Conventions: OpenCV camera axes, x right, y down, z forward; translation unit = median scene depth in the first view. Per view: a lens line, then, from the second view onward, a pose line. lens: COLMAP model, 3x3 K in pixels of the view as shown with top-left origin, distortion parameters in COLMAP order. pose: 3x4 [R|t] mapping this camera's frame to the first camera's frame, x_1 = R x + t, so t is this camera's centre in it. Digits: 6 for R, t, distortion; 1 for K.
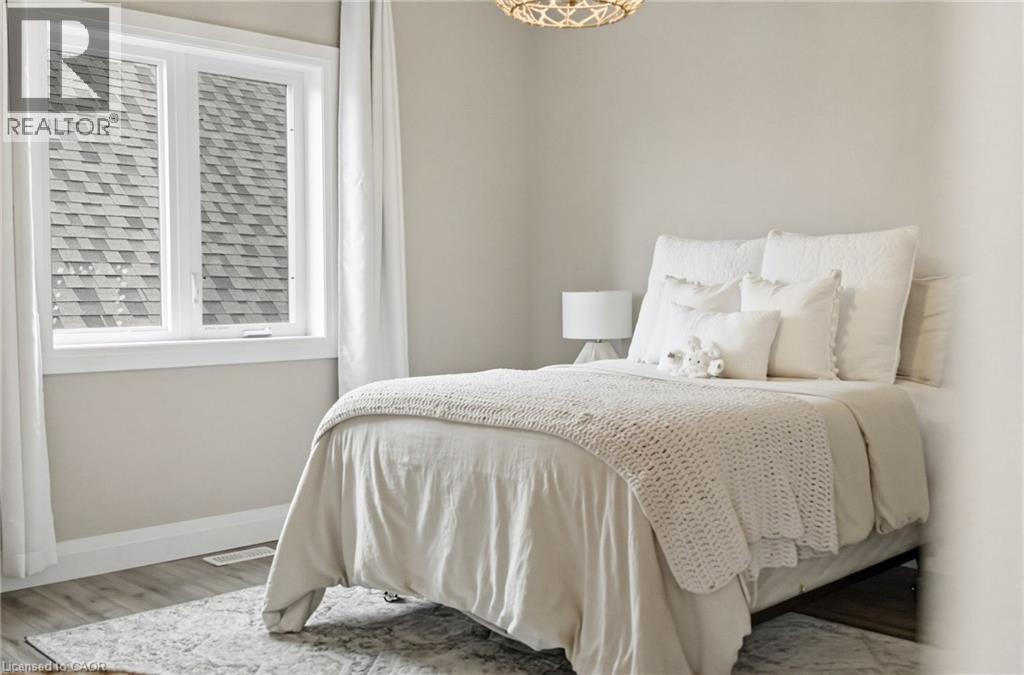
lens RADIAL K [[1557.3, 0, 516.2], [0, 1557.3, 336.8], [0, 0, 1]] dist [0.077680, 0.000000]
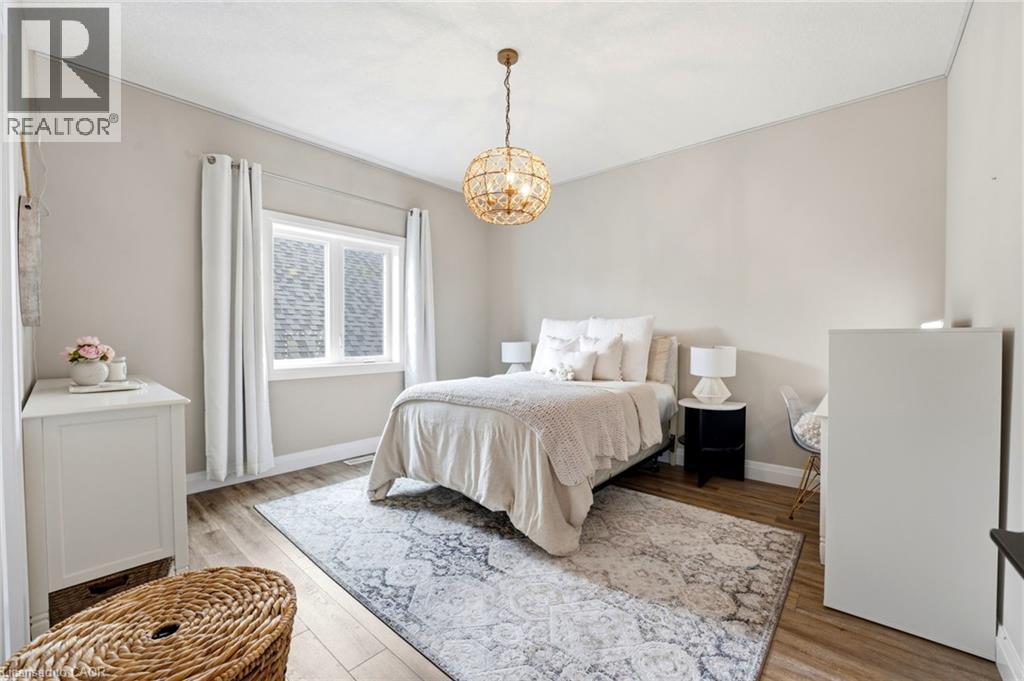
lens RADIAL K [[410.3, 0, 508.3], [0, 410.3, 338.5], [0, 0, 1]] dist [-0.023153, 0.000320]
pose [[0.997316, -0.001135, 0.073210, -0.006657], [0.002660, 0.999782, -0.020733, -0.023412], [-0.073171, 0.020872, 0.997101, 0.411190]]
